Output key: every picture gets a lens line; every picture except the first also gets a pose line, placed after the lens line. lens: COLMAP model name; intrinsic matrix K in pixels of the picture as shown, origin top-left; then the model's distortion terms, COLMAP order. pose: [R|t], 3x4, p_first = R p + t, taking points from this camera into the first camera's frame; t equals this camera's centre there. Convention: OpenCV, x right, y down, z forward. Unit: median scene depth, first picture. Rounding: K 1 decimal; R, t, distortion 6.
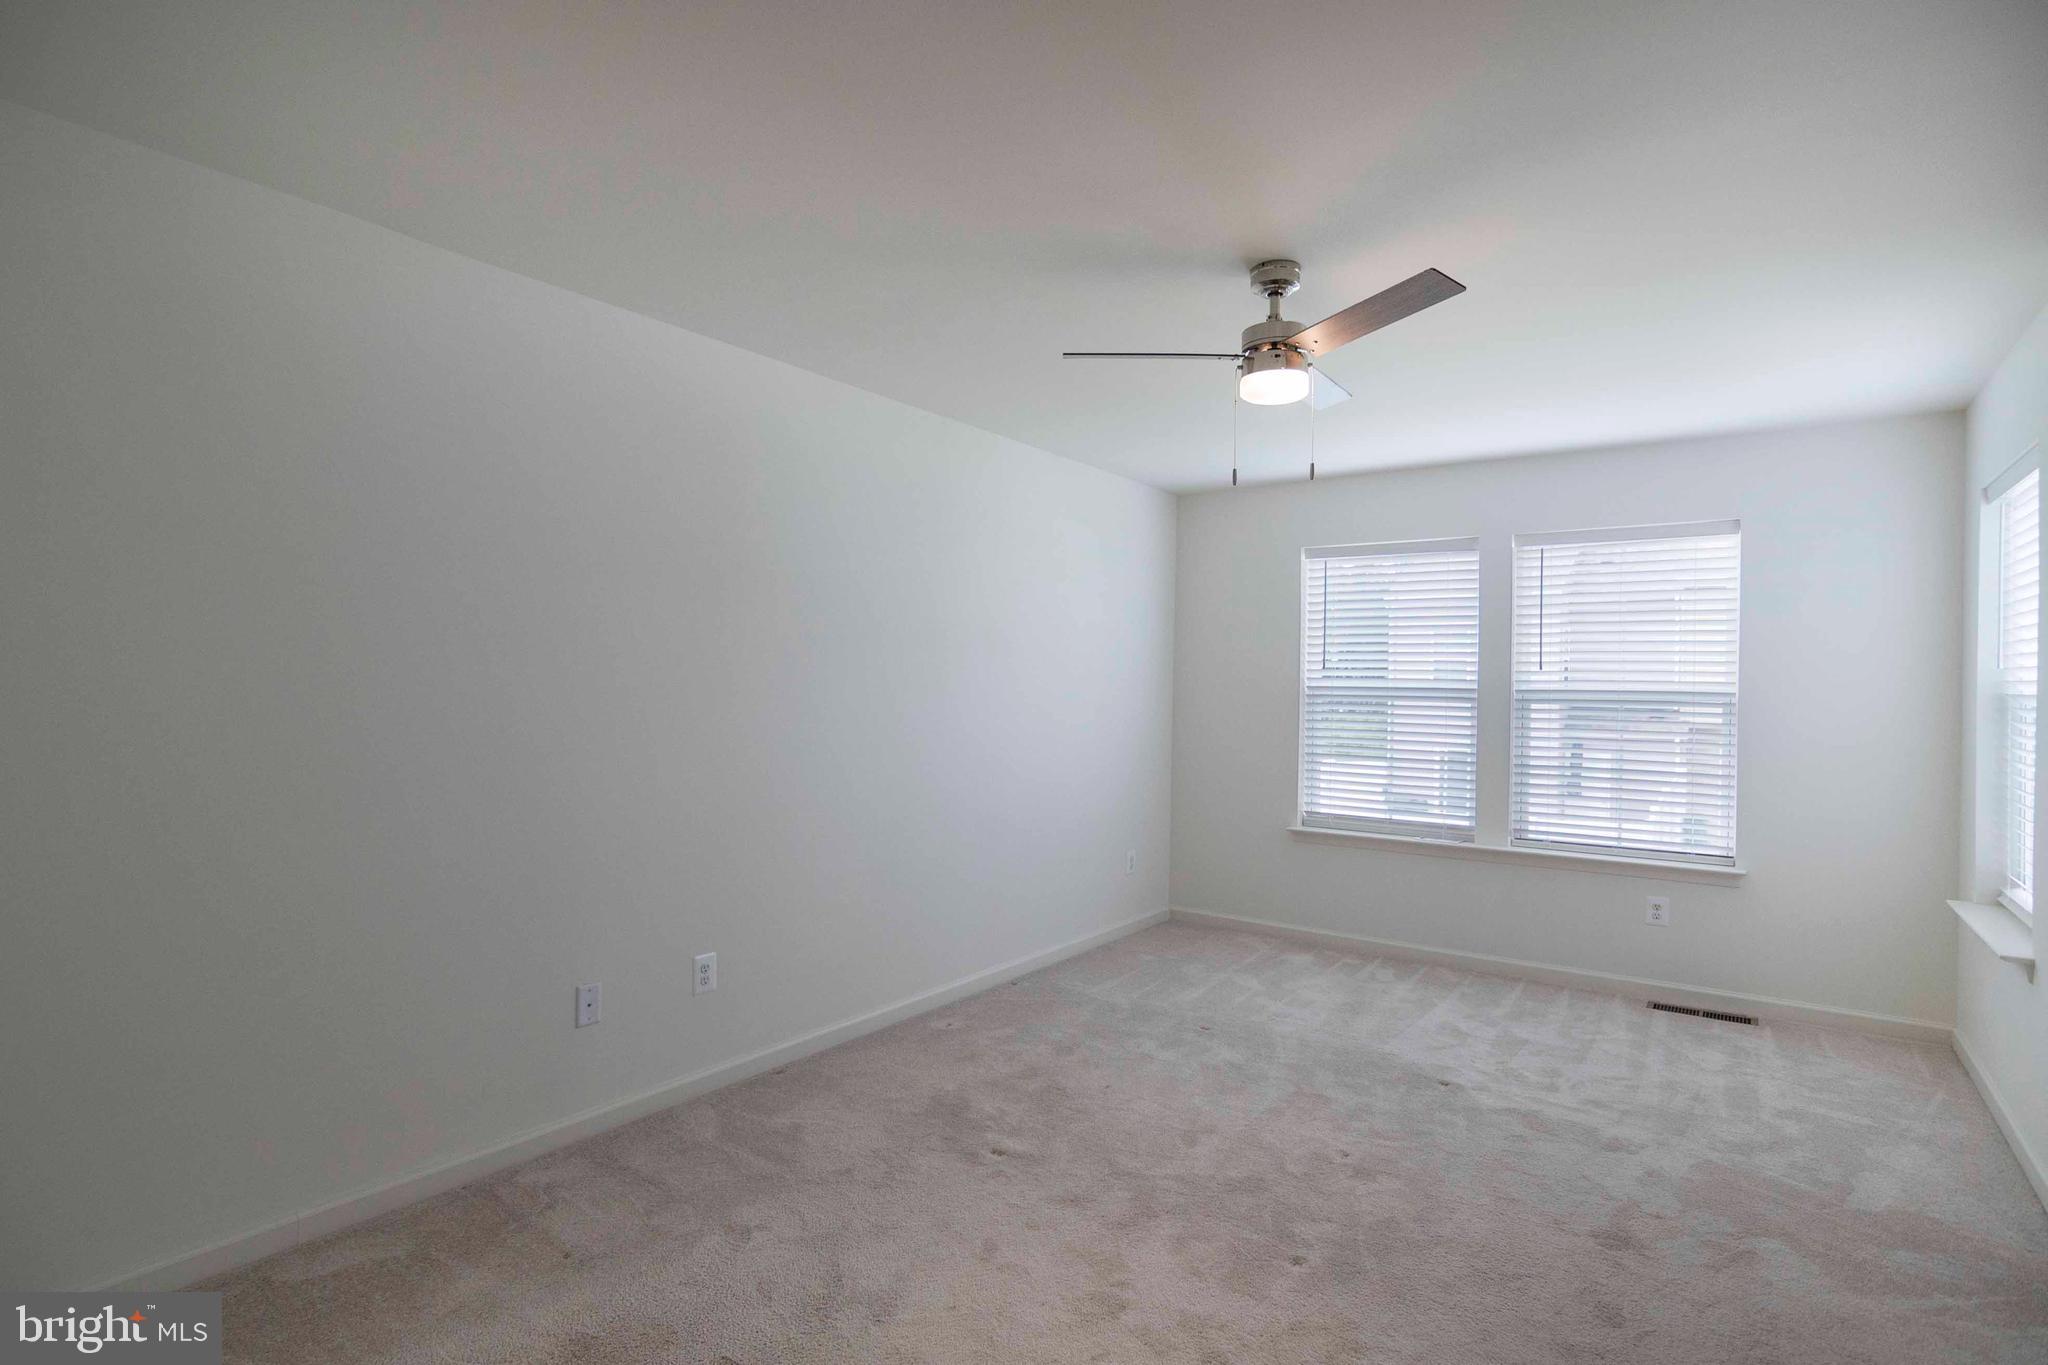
lens RADIAL K [[990.6, 0, 1017.9], [0, 990.6, 677.9], [0, 0, 1]] dist [-0.018298, 0.003492]
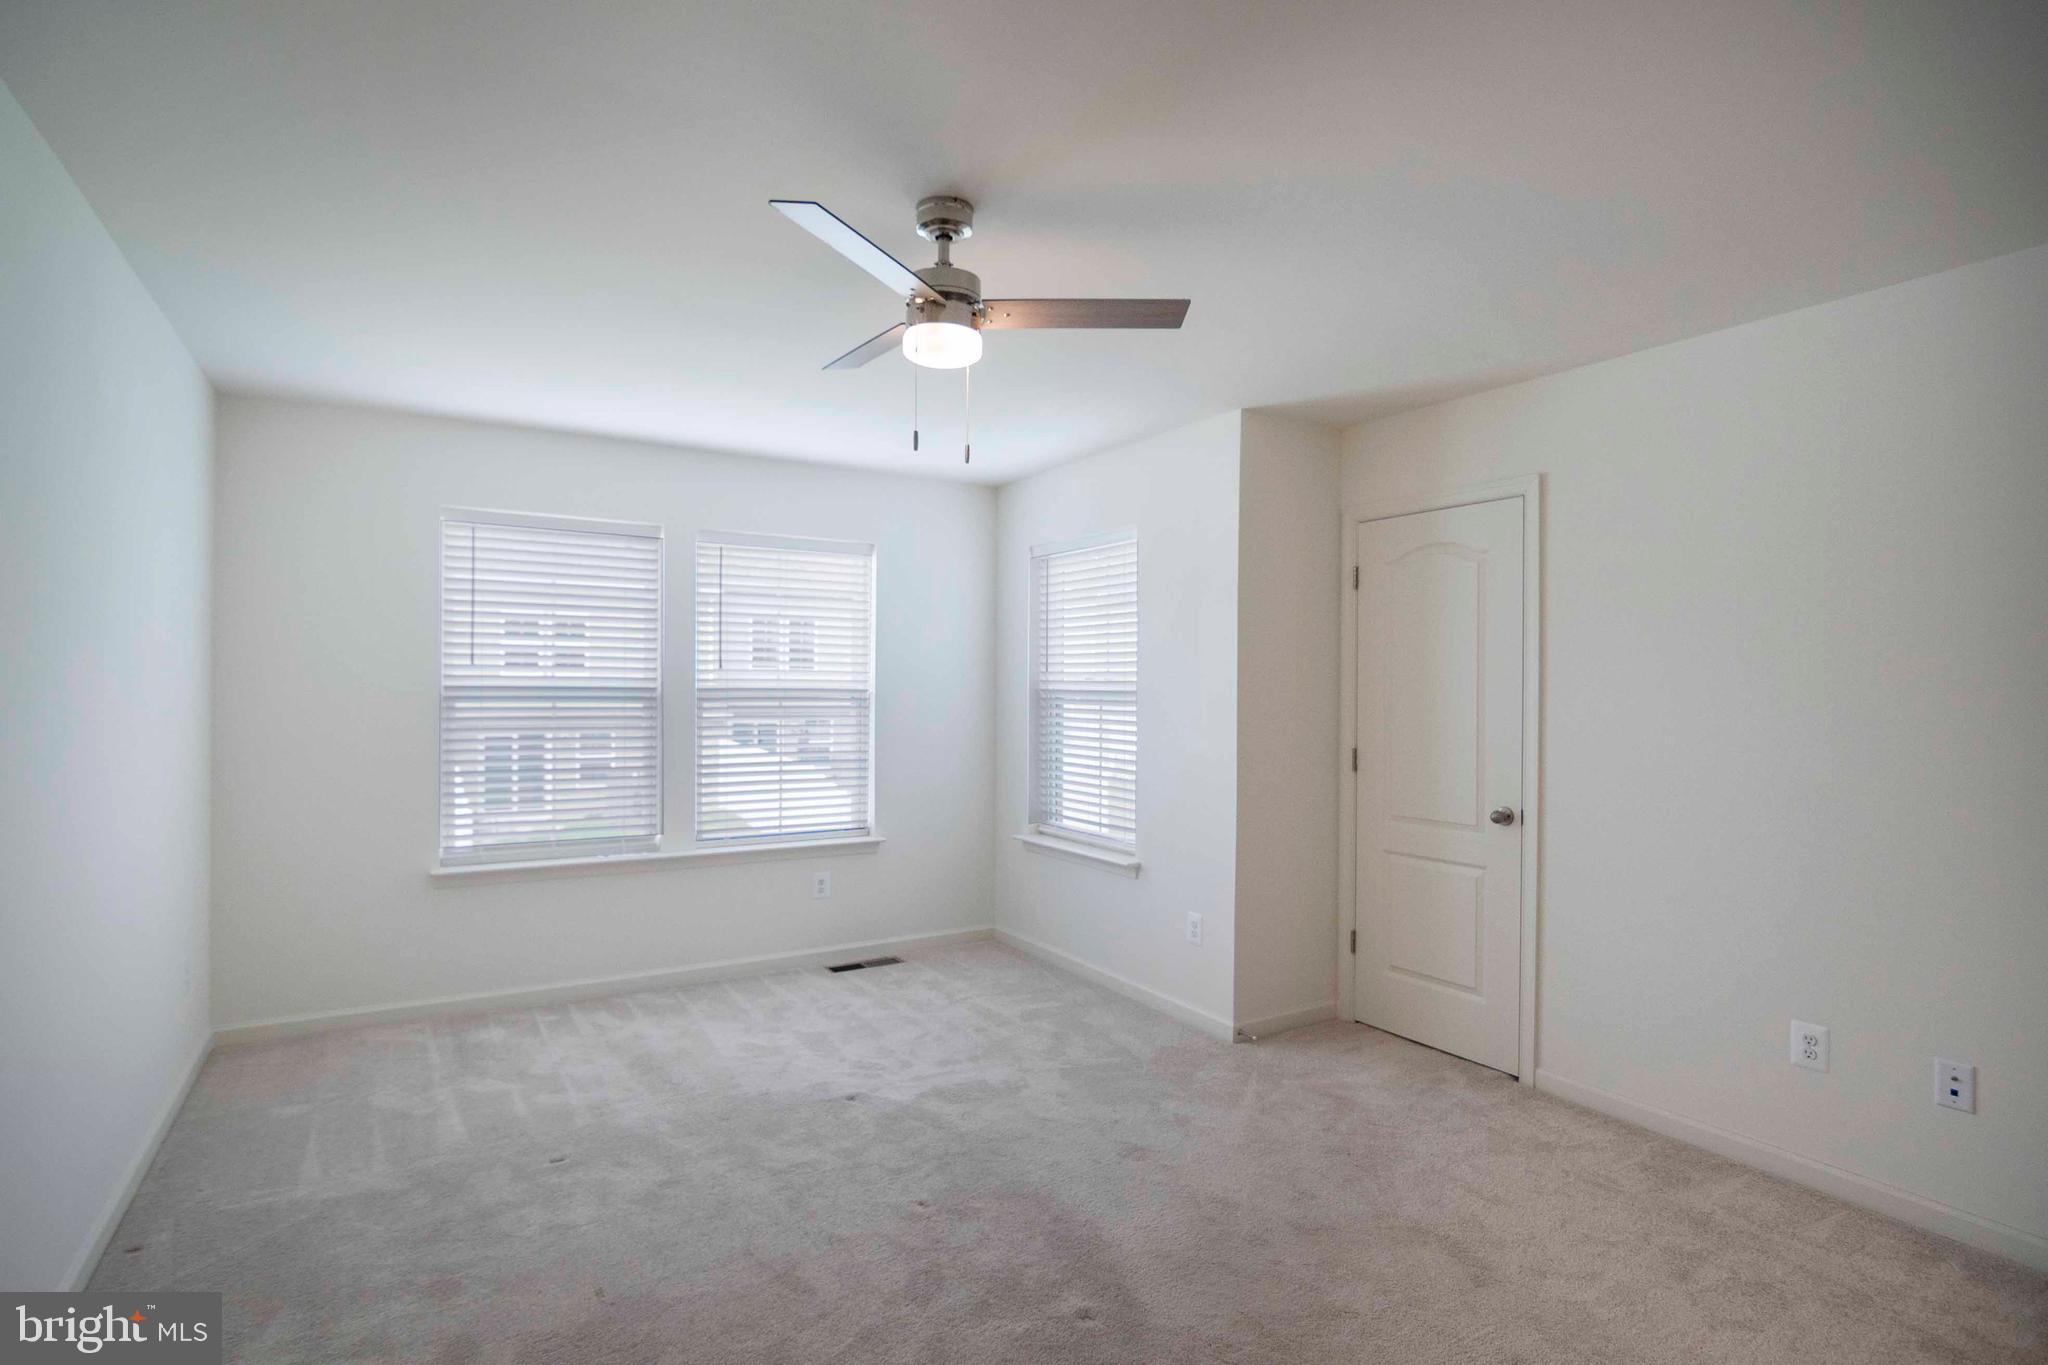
lens RADIAL K [[990.6, 0, 1020.5], [0, 990.6, 688.8], [0, 0, 1]] dist [-0.018298, 0.003492]
pose [[0.407939, -0.012025, 0.912930, -0.297294], [-0.003681, 0.999883, 0.014815, -0.003853], [-0.913002, -0.009404, 0.407847, 0.358334]]
